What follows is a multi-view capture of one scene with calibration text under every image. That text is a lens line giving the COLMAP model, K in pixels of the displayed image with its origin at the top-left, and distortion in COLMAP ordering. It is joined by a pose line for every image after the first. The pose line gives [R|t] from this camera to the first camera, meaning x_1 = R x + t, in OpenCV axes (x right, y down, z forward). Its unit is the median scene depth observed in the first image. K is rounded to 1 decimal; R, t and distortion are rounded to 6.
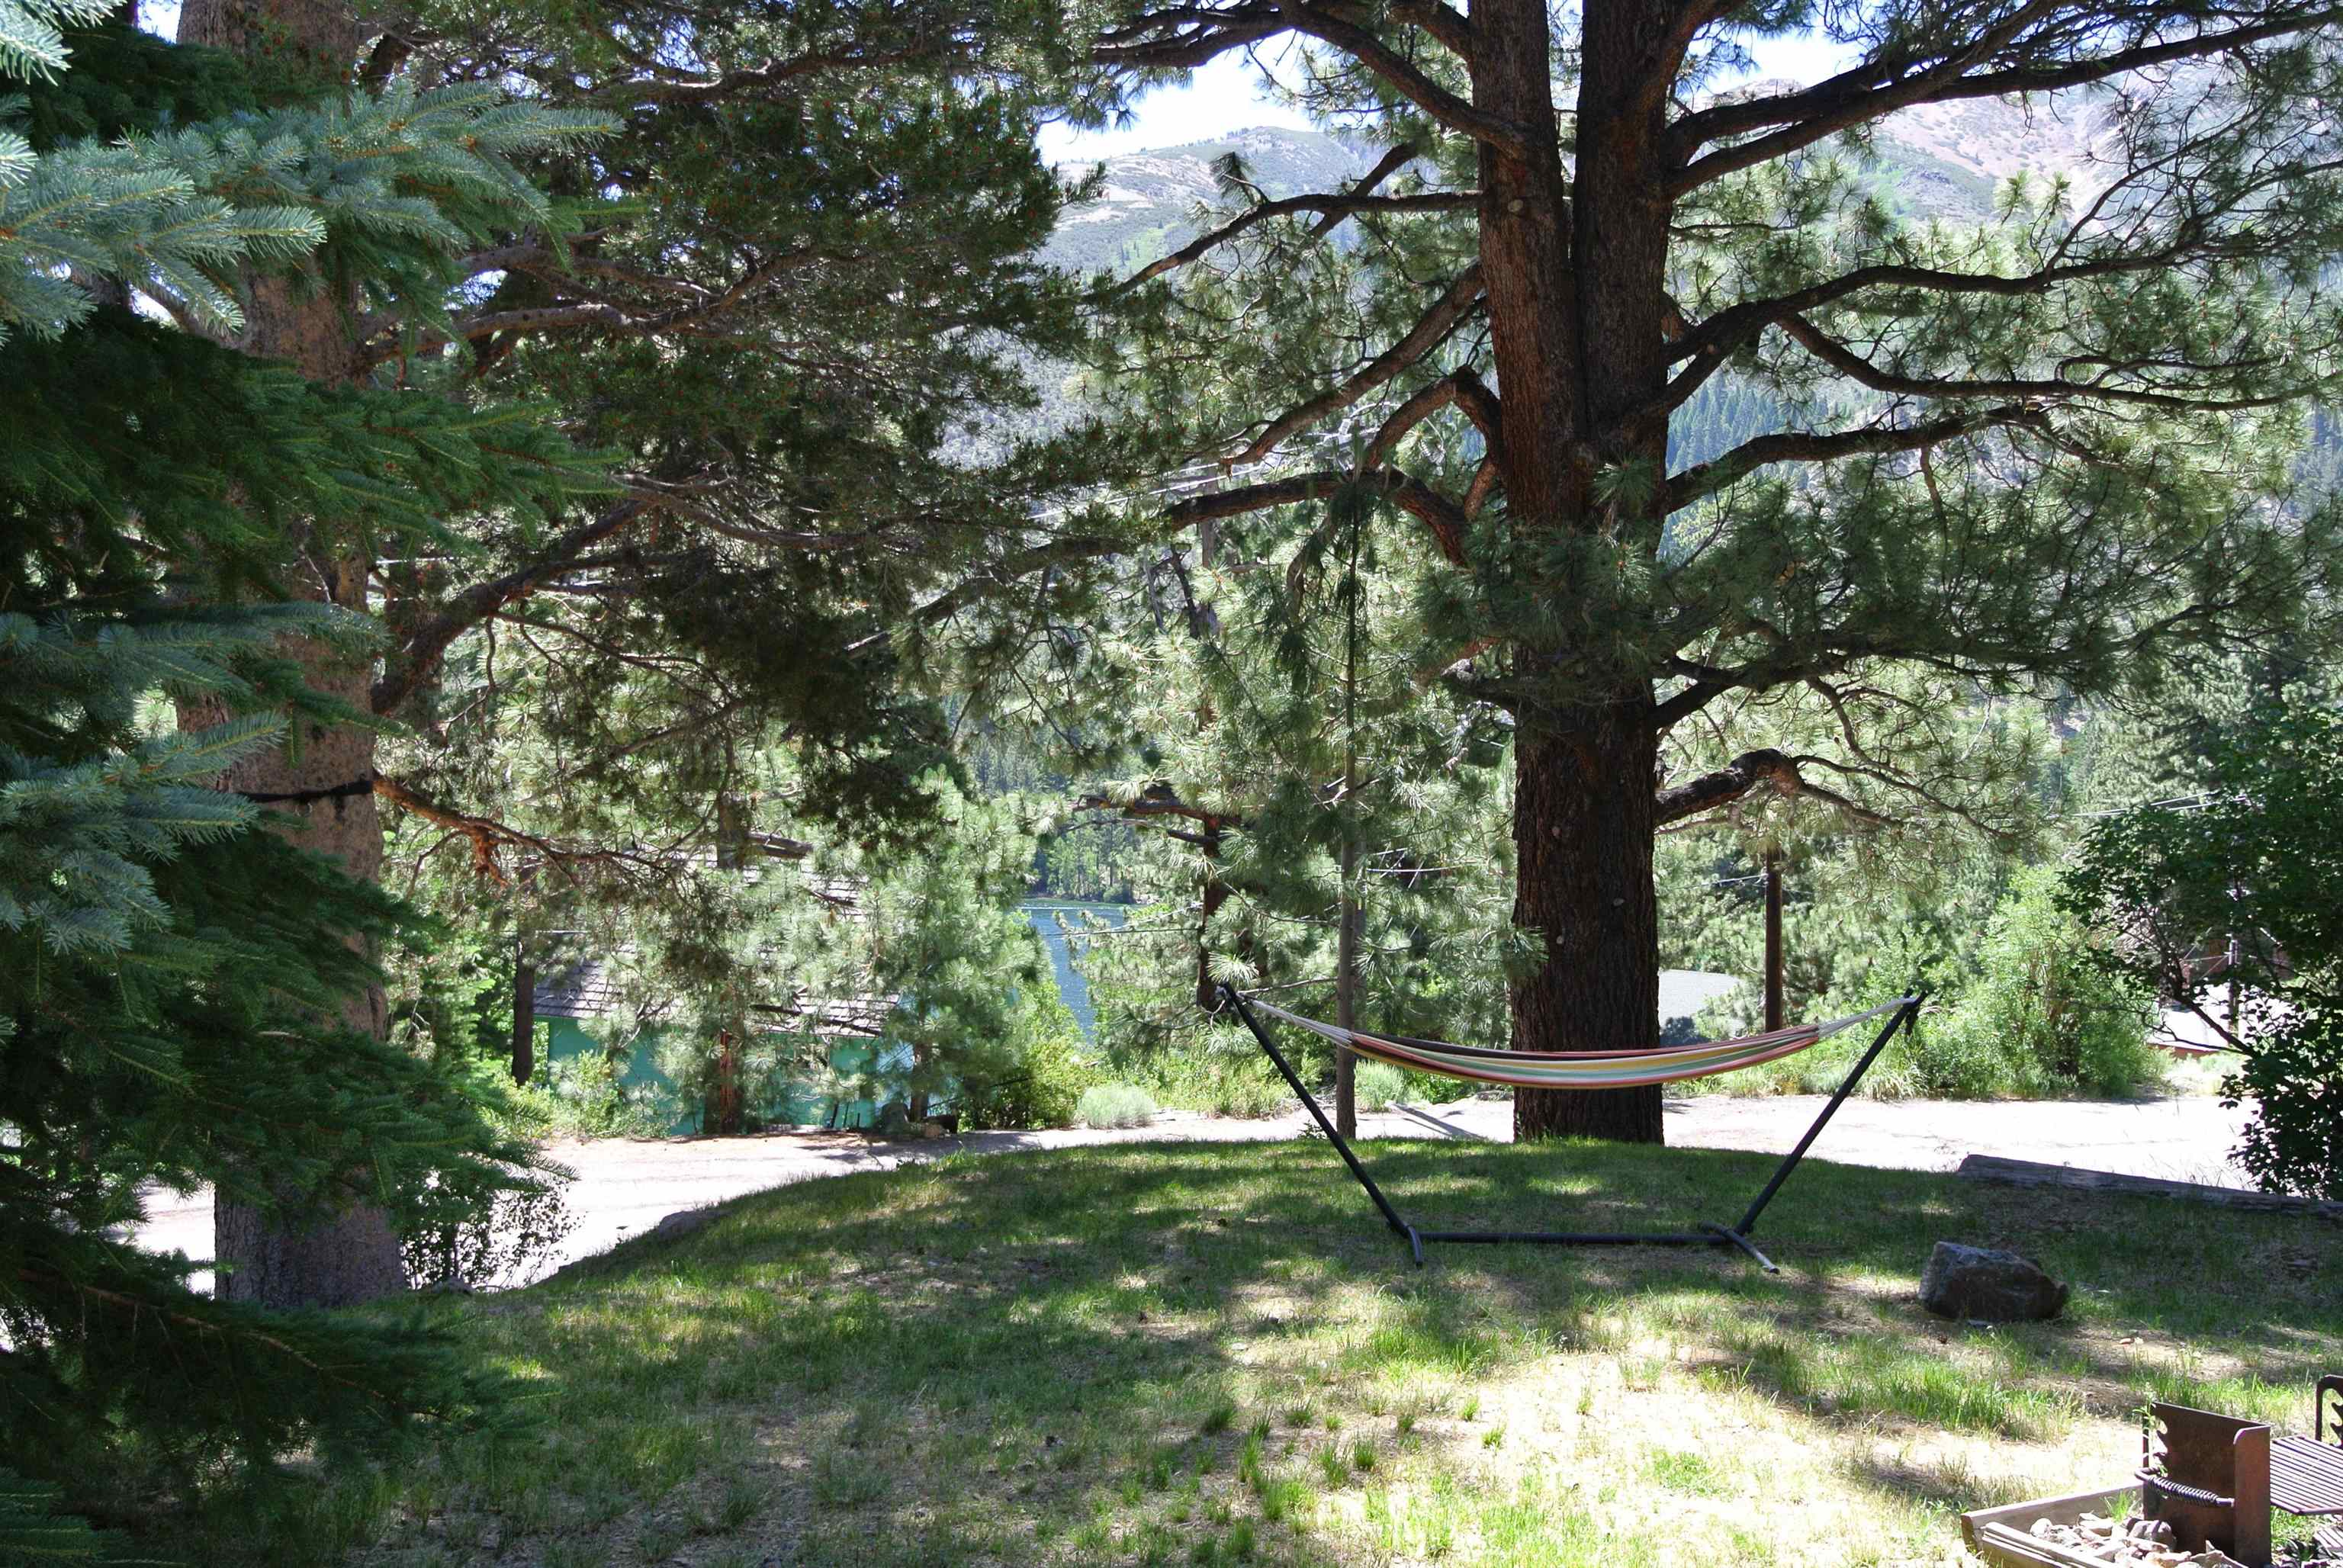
lens RADIAL K [[2199.8, 0, 1185.0], [0, 2199.8, 819.9], [0, 0, 1]] dist [0.015081, -0.036658]
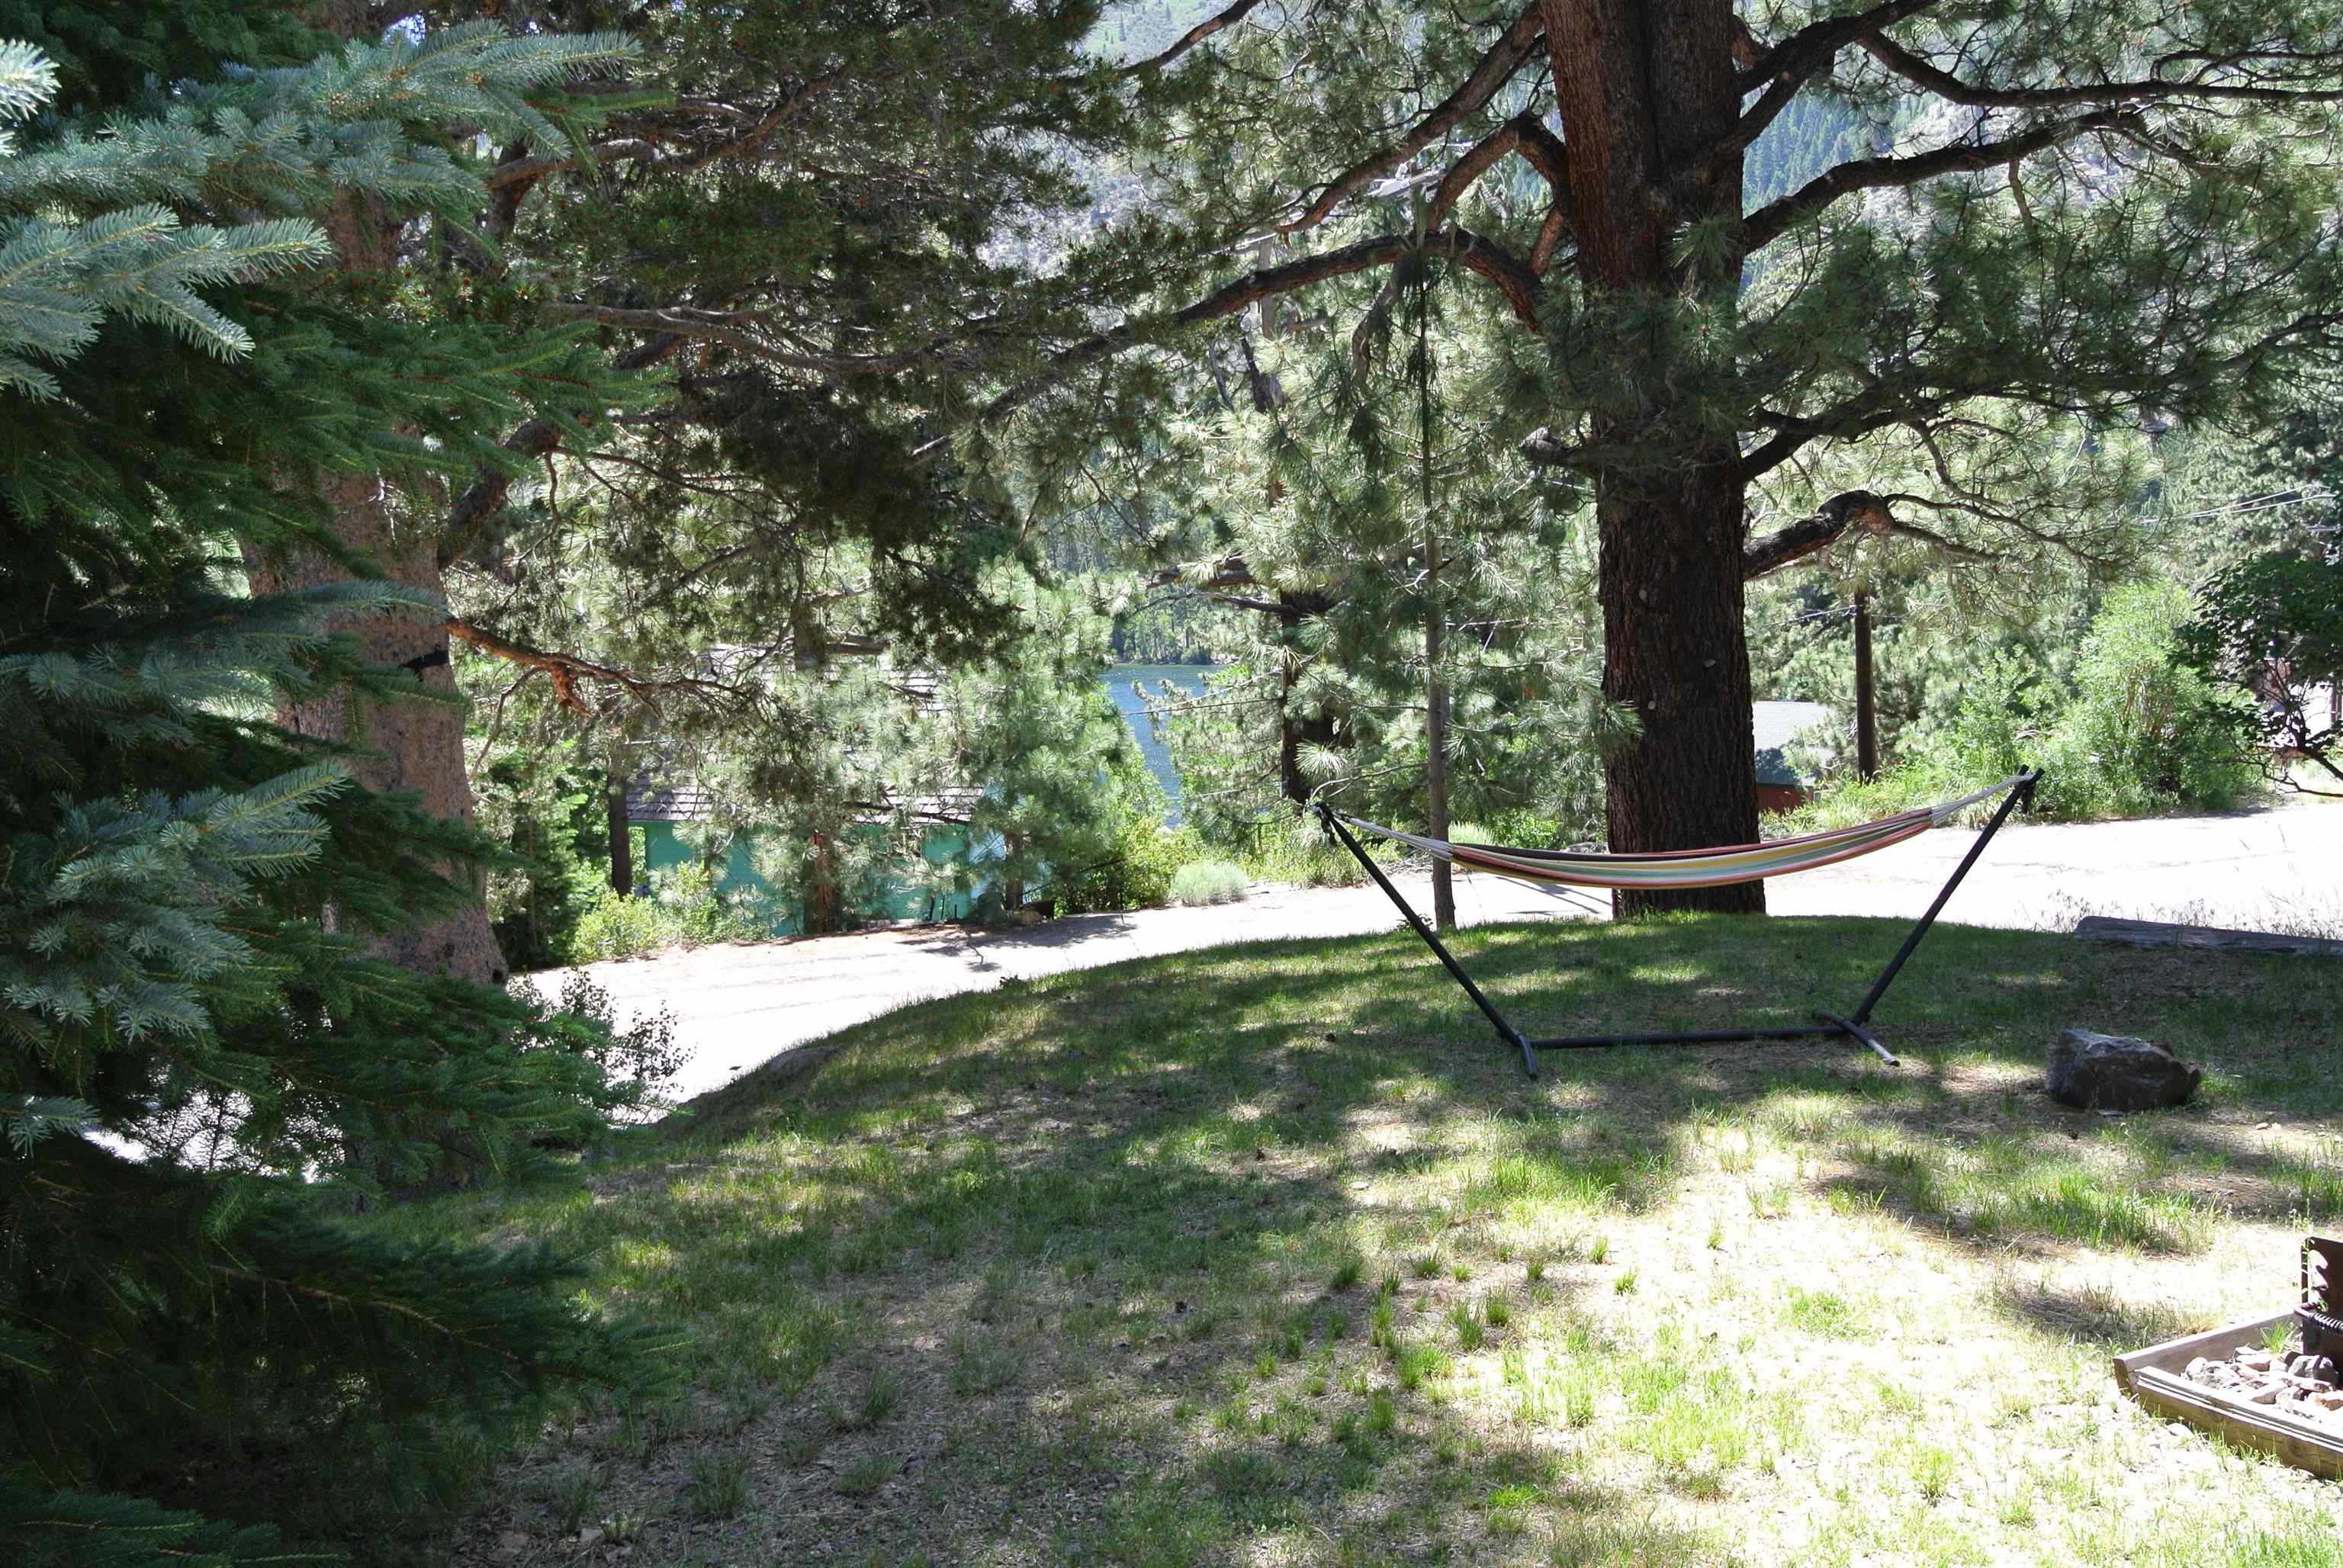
lens RADIAL K [[2199.8, 0, 1185.0], [0, 2199.8, 819.9], [0, 0, 1]] dist [0.015081, -0.036658]
pose [[0.997425, -0.059914, -0.039416, -0.001884], [0.063870, 0.992072, 0.108232, -0.014067], [0.032619, -0.110471, 0.993344, 0.009754]]
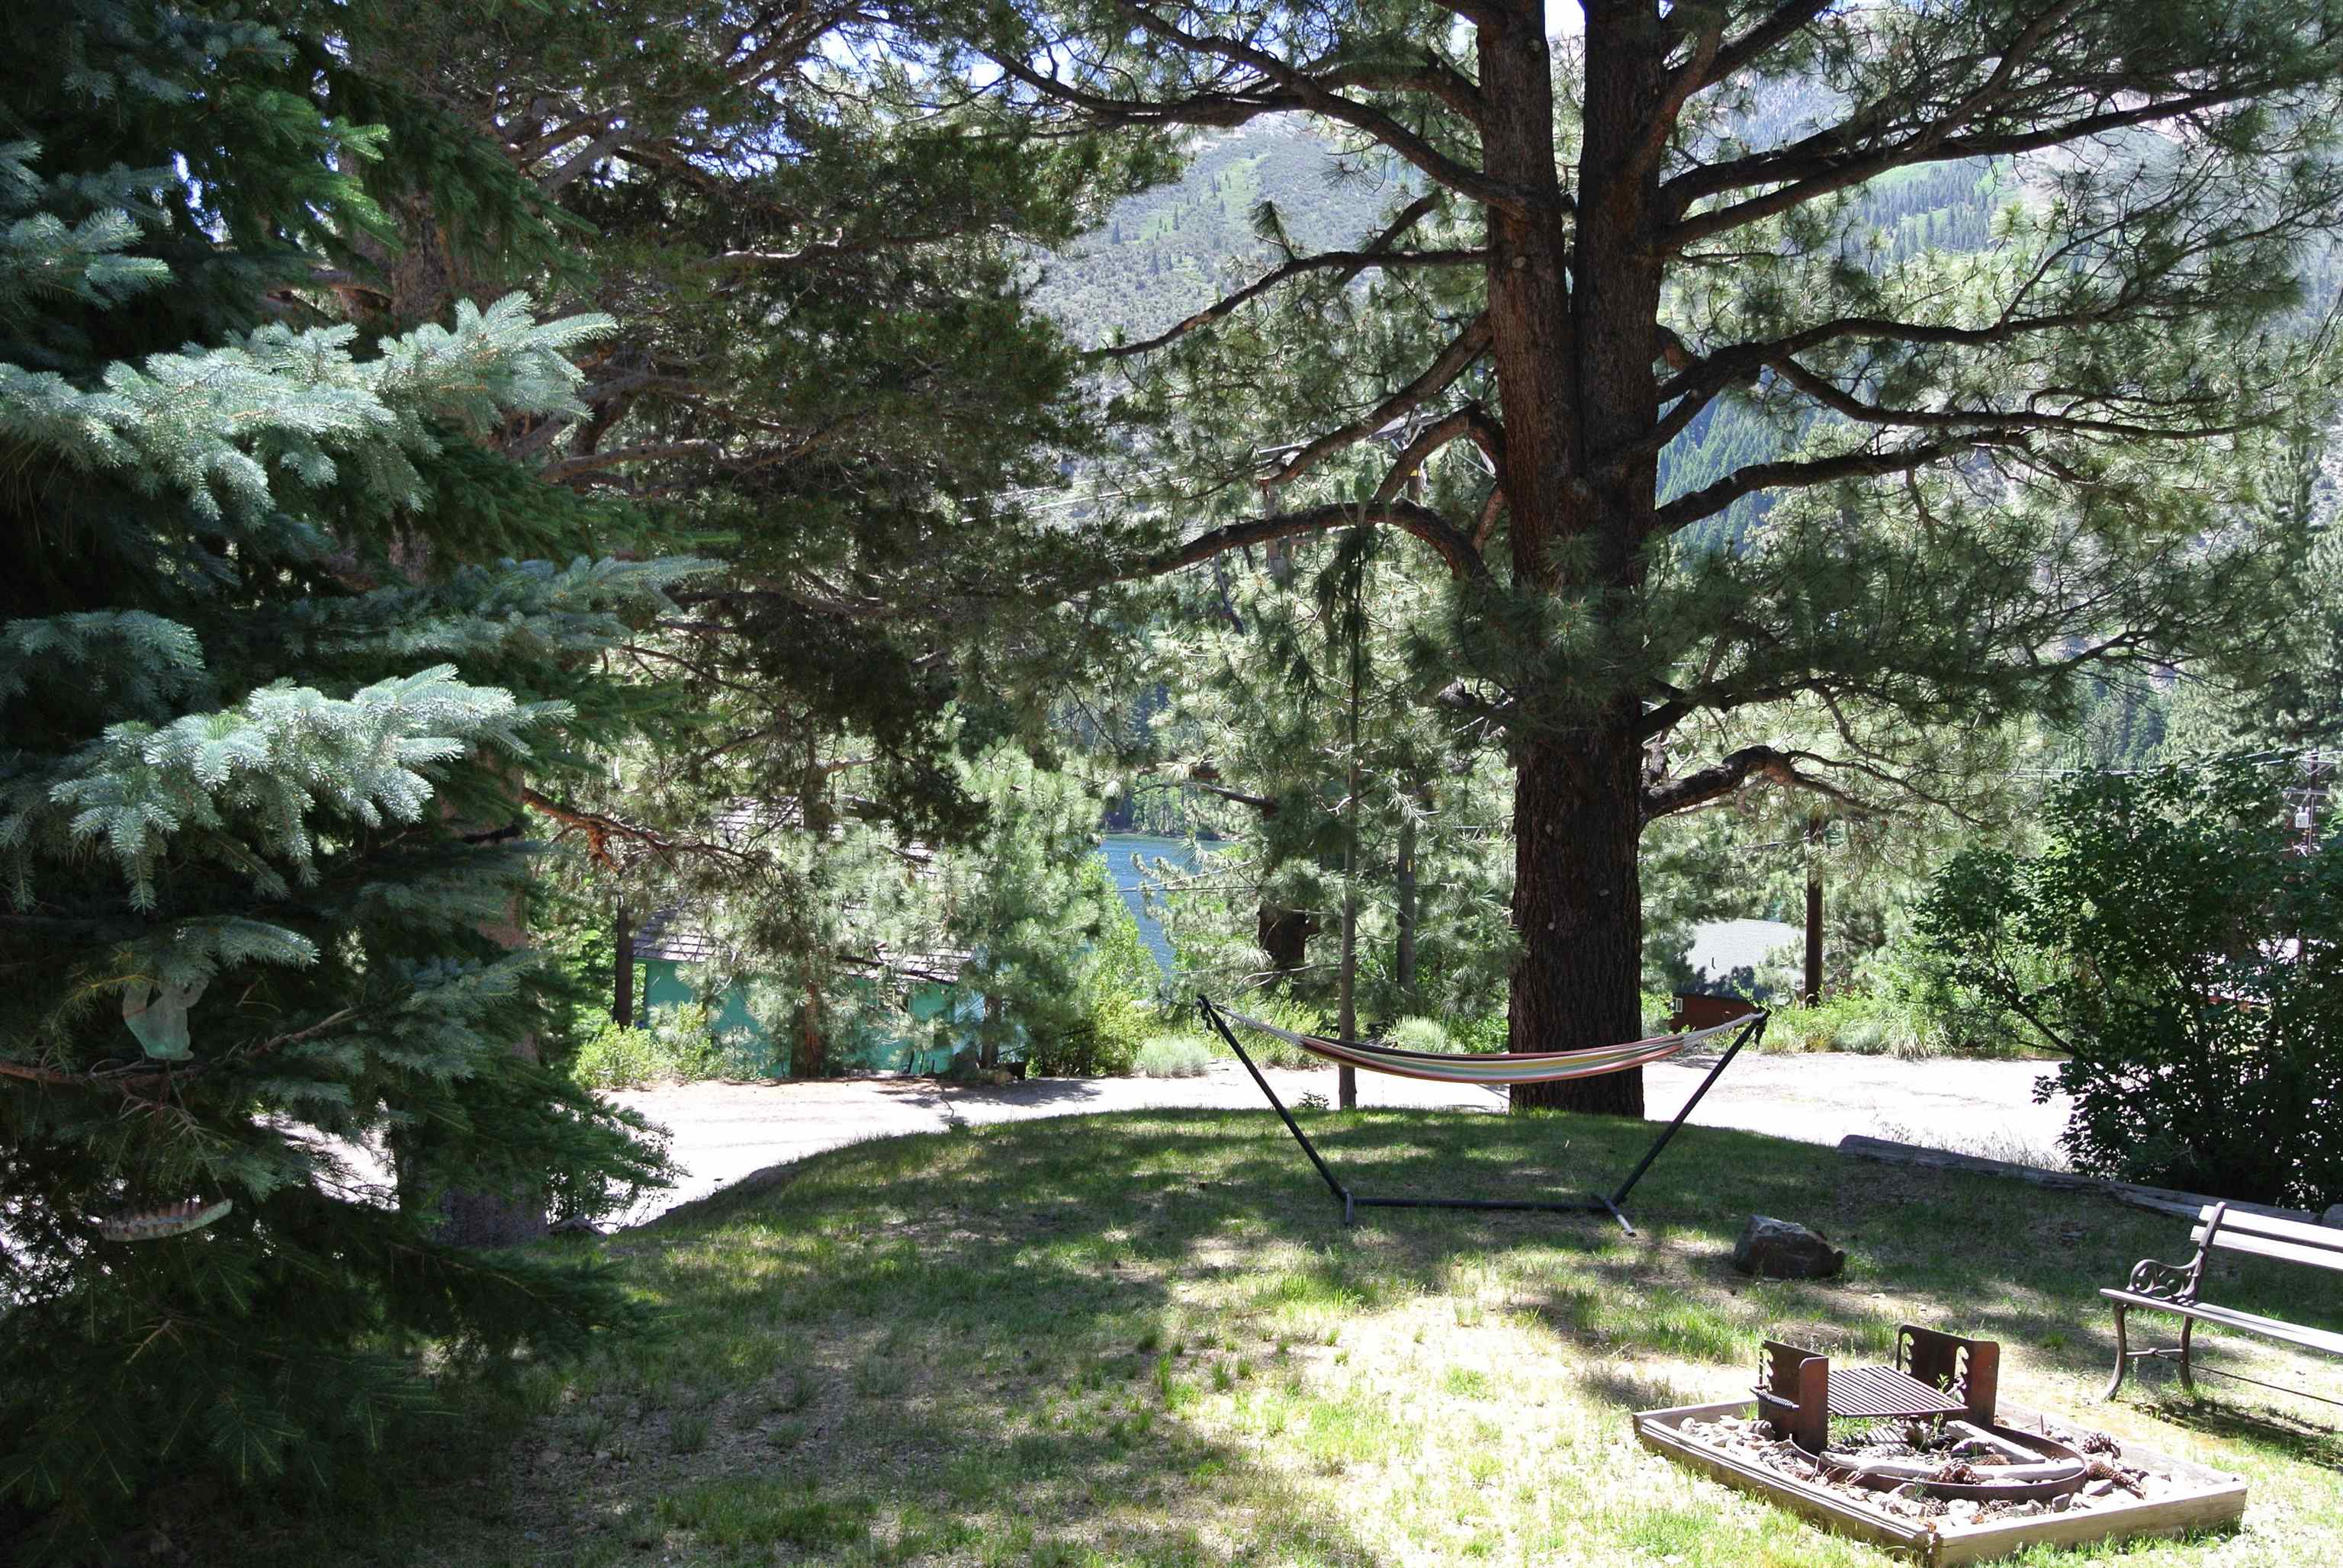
lens RADIAL K [[2199.8, 0, 1185.0], [0, 2199.8, 819.9], [0, 0, 1]] dist [0.015081, -0.036658]
pose [[0.999186, 0.009084, -0.039315, 0.028169], [-0.007914, 0.999524, 0.029816, -0.030332], [0.039567, -0.029481, 0.998782, -0.116454]]
